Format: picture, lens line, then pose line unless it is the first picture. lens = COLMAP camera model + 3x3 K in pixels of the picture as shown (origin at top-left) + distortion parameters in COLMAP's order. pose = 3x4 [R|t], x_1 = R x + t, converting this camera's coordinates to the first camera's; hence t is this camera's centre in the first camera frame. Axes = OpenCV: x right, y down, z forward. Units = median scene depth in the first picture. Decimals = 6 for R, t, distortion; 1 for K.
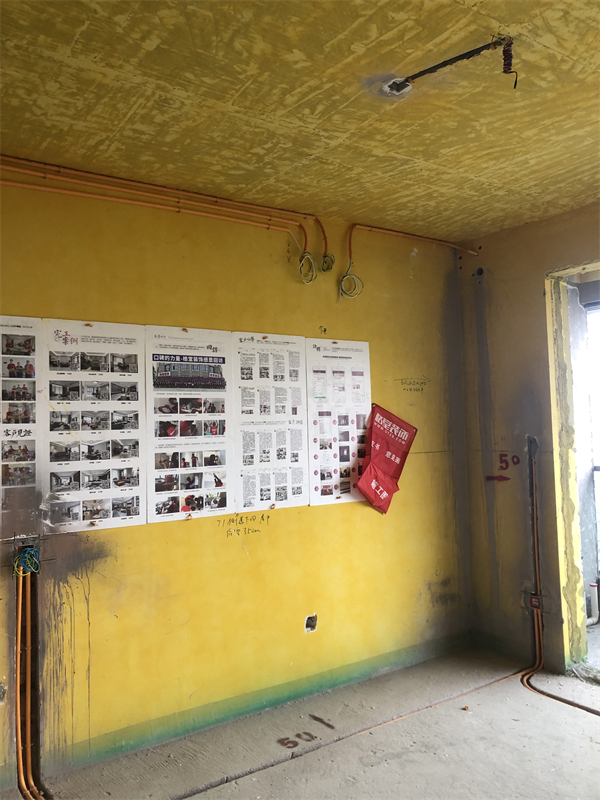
lens RADIAL K [[652.8, 0, 300.3], [0, 652.8, 389.5], [0, 0, 1]] dist [0.000510, -0.000870]
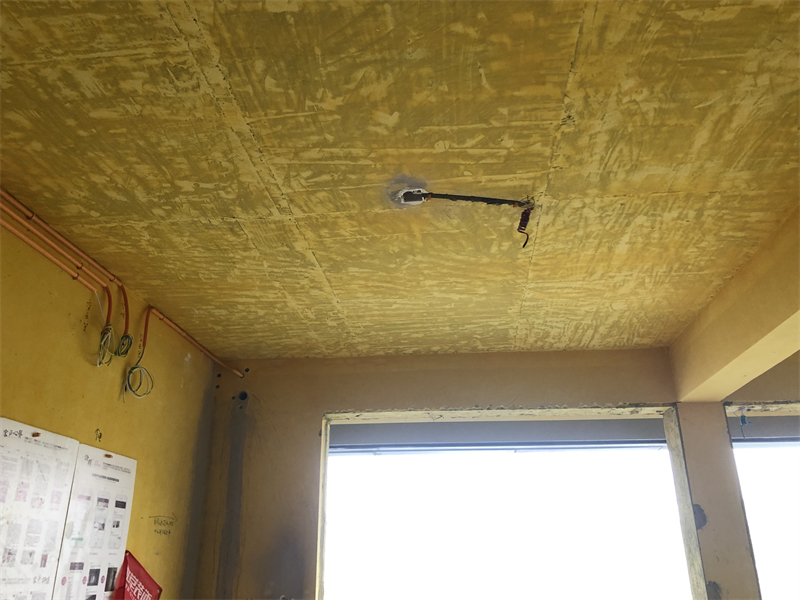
lens RADIAL K [[636.5, 0, 399.8], [0, 636.5, 274.1], [0, 0, 1]] dist [0.011336, -0.031134]
pose [[0.649666, 0.334208, 0.682817, -0.297808], [-0.056595, 0.916954, -0.394959, 0.002208], [-0.758110, 0.217948, 0.614628, 0.310882]]
